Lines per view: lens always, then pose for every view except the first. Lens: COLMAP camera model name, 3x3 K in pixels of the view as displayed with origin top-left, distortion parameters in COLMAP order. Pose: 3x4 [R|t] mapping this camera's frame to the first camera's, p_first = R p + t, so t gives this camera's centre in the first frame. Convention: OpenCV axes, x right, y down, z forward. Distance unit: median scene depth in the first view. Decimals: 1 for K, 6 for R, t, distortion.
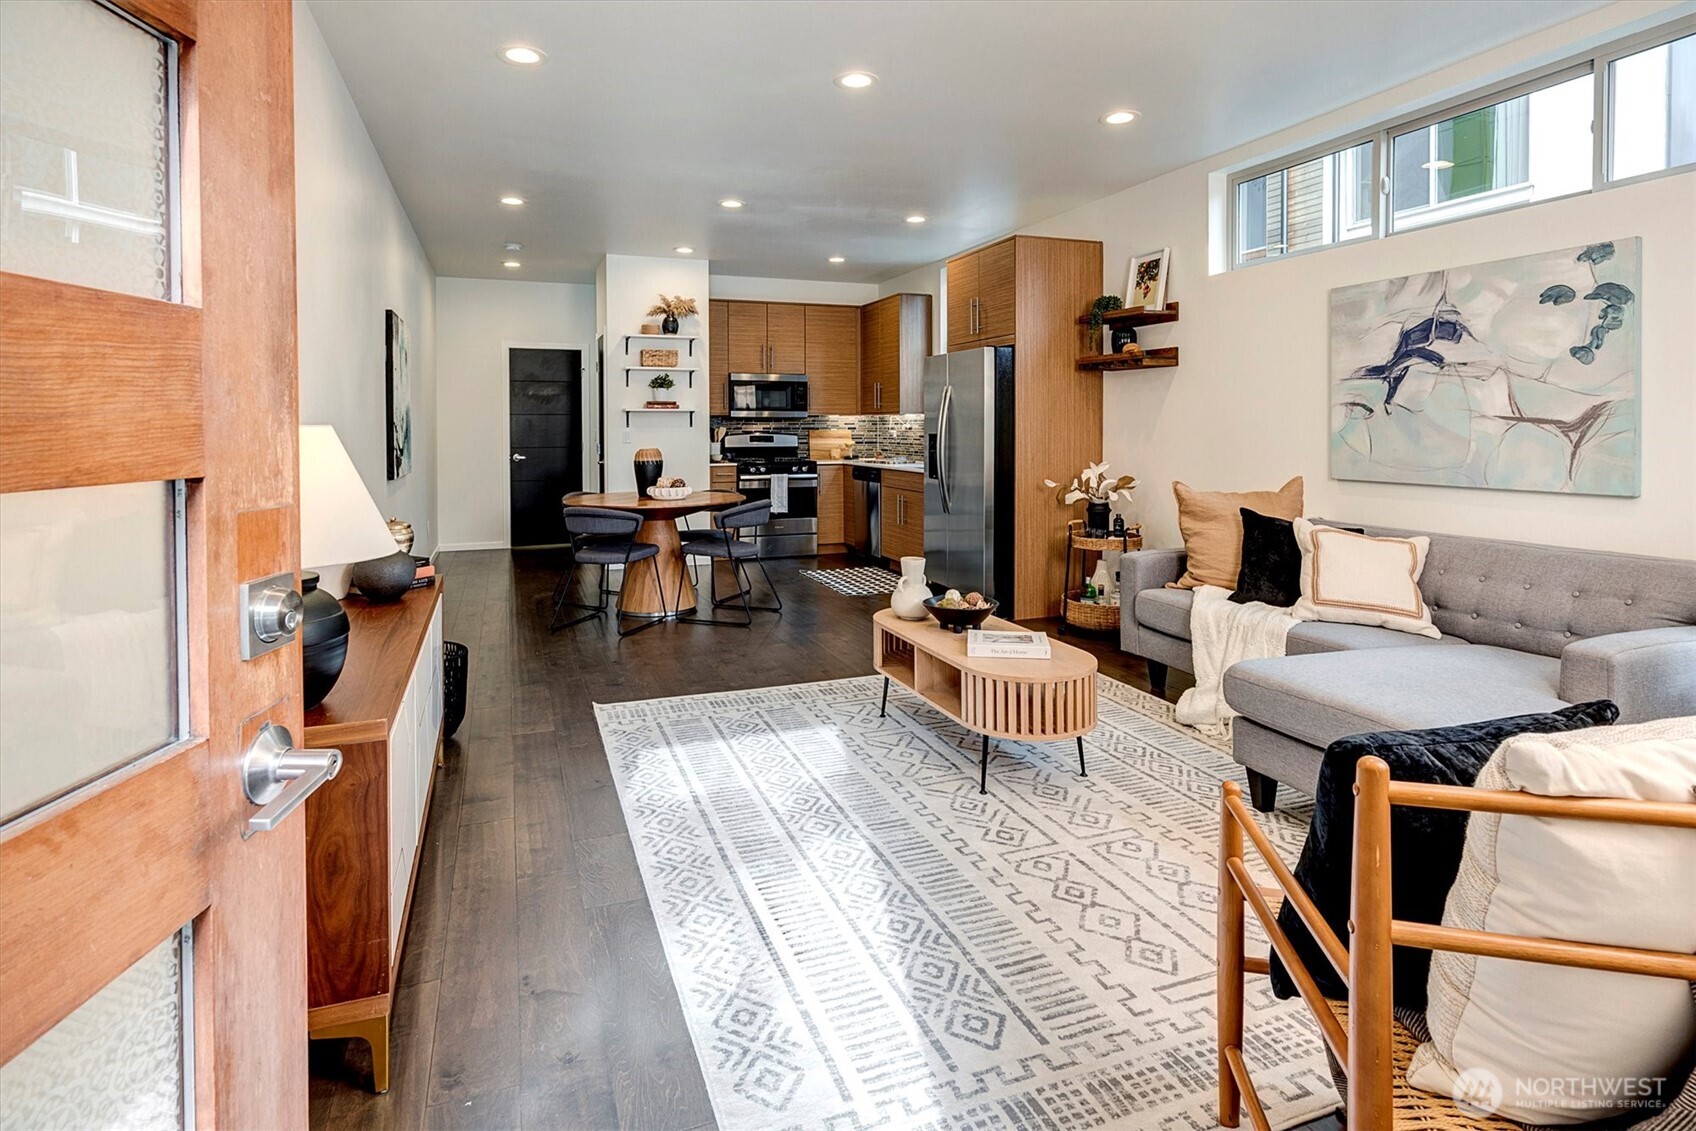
lens RADIAL K [[899.7, 0, 884.2], [0, 899.7, 441.8], [0, 0, 1]] dist [0.020171, 0.000080]
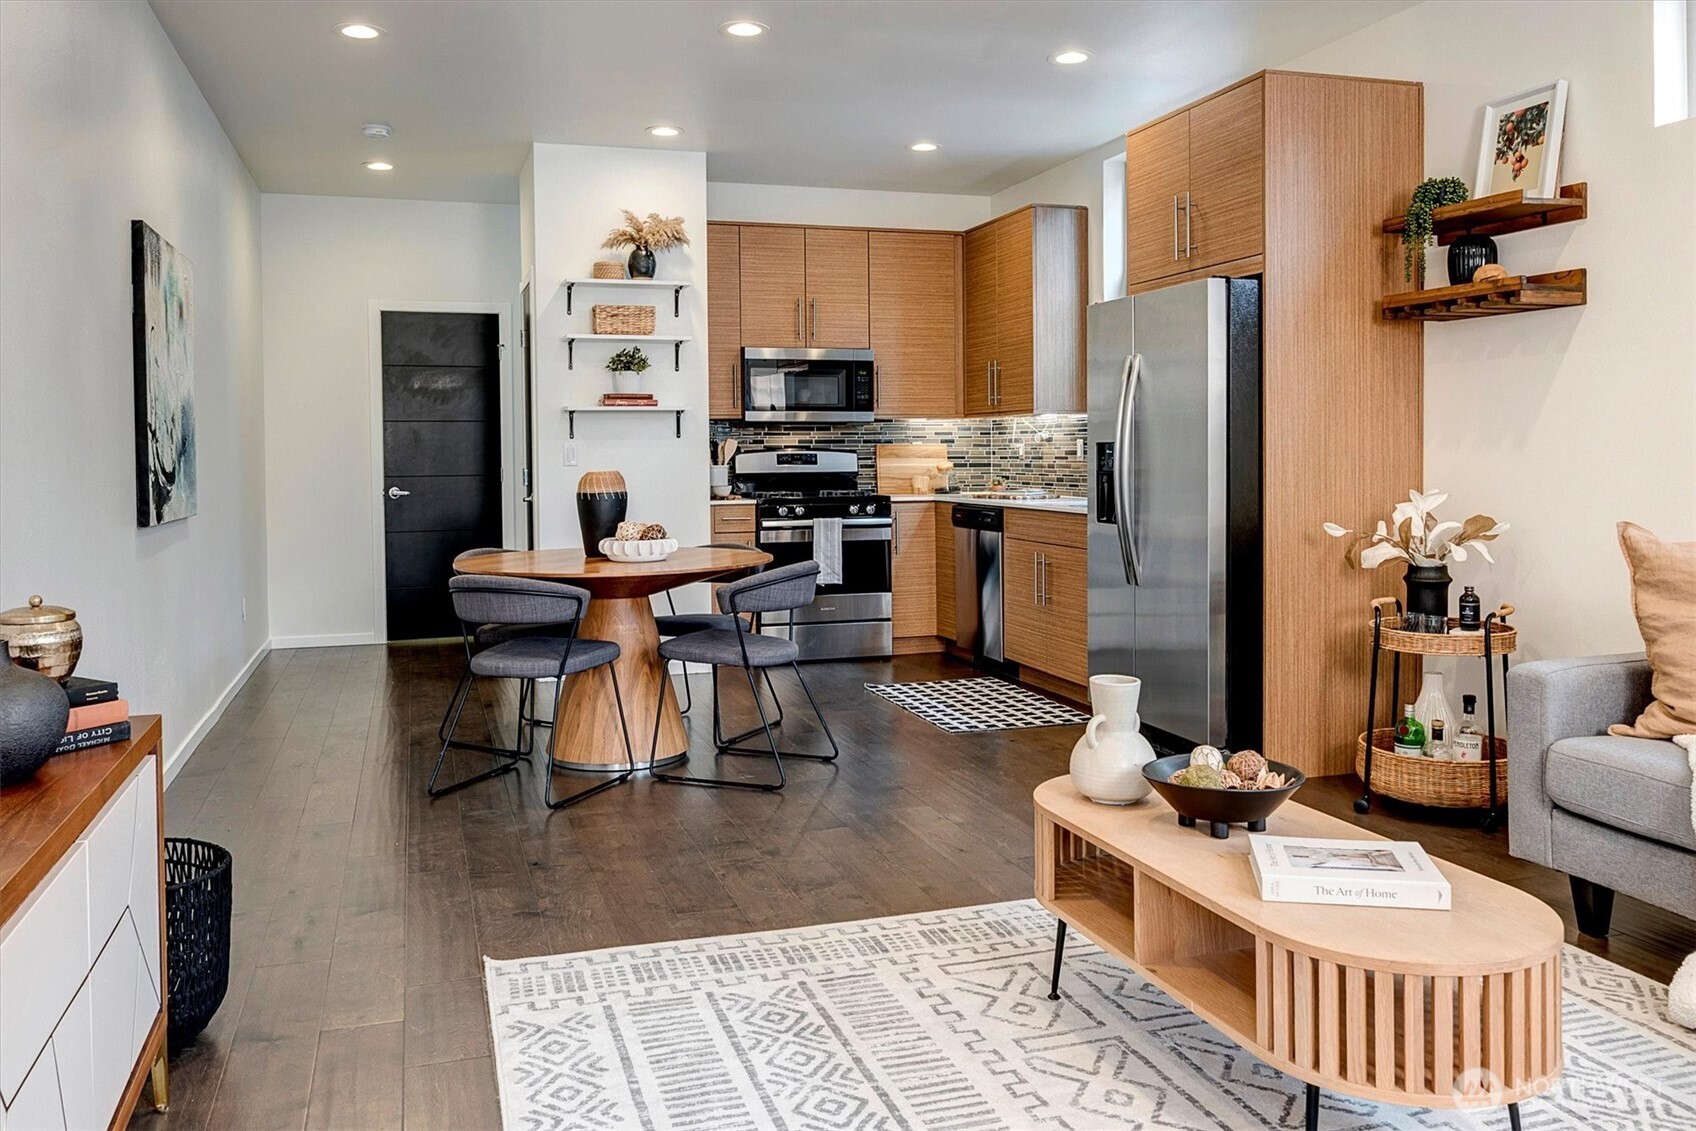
lens RADIAL K [[1393.2, 0, 851.0], [0, 1393.2, 486.1], [0, 0, 1]] dist [0.006201, 0.003378]
pose [[0.995631, -0.007400, -0.093080, -0.032794], [0.008268, 0.999926, 0.008944, 0.013735], [0.093007, -0.009675, 0.995618, 0.192135]]
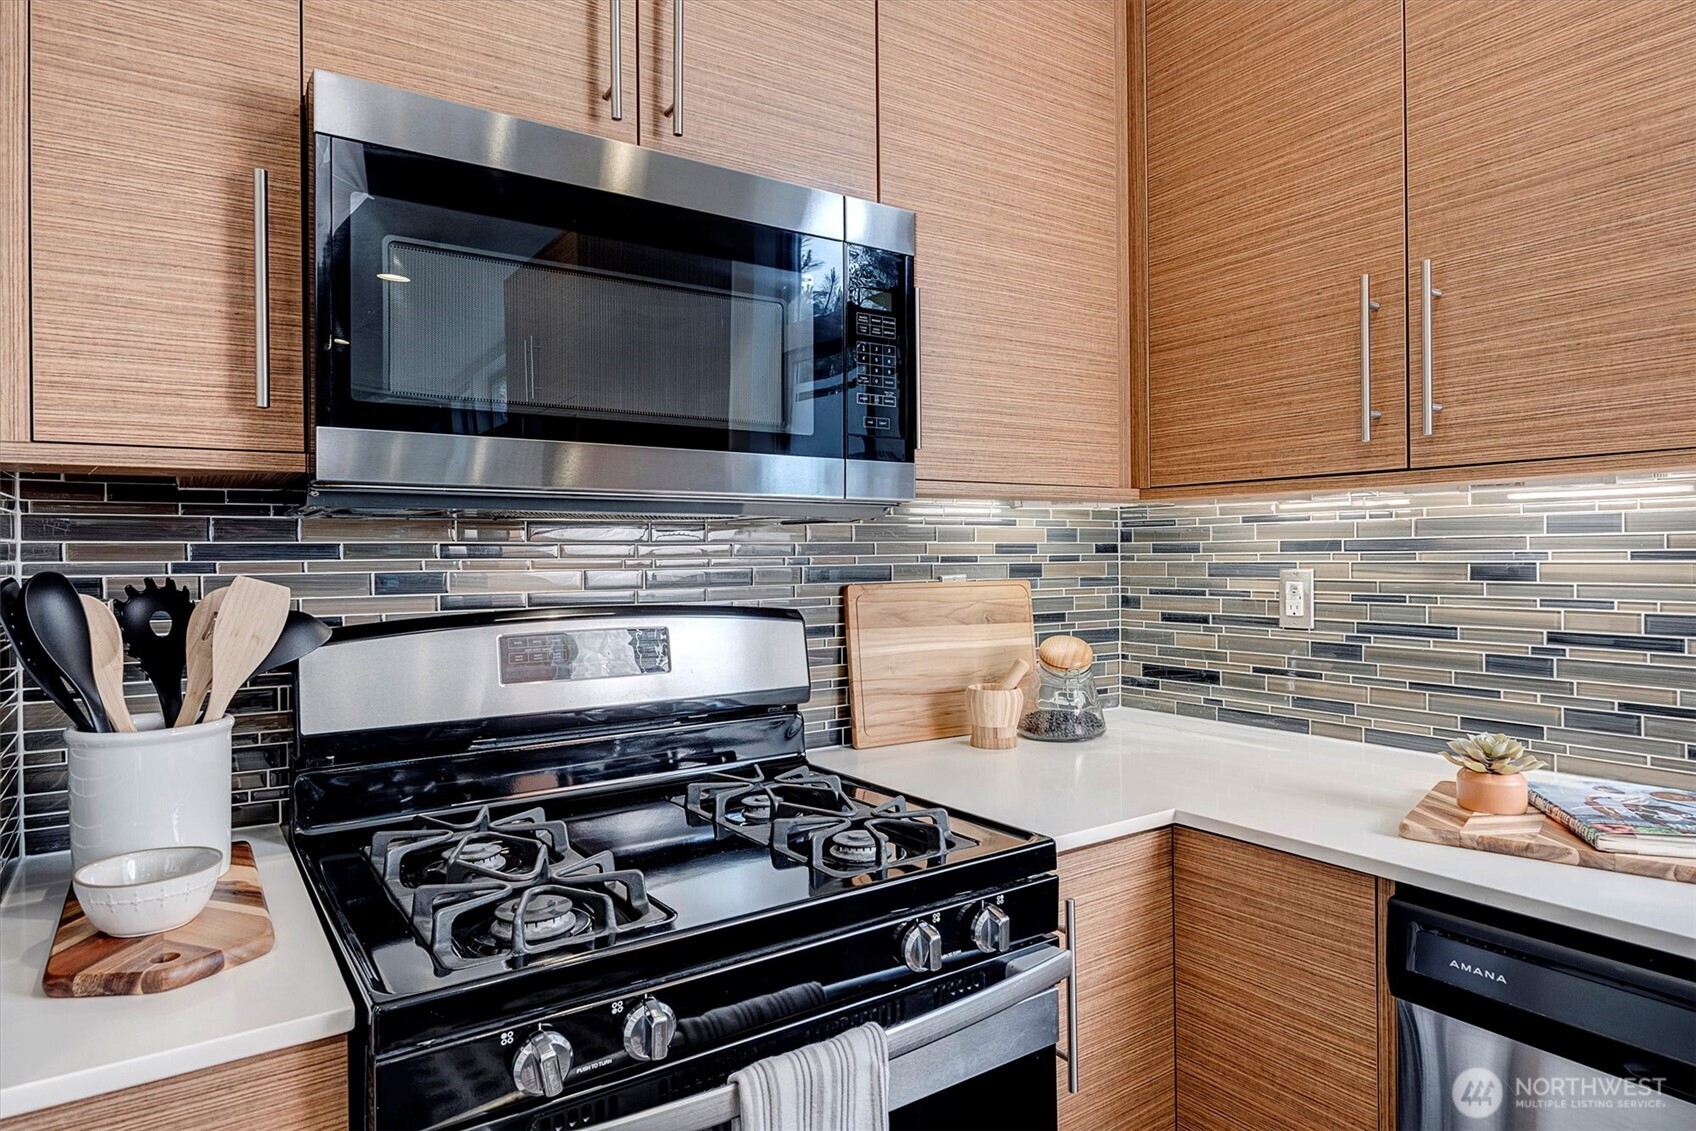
lens RADIAL K [[987.5, 0, 832.5], [0, 987.5, 565.0], [0, 0, 1]] dist [-0.005140, -0.000354]
pose [[0.984555, -0.011074, 0.174726, -0.264966], [0.012501, 0.999897, -0.007070, -0.034002], [-0.174630, 0.009145, 0.984592, 1.768667]]
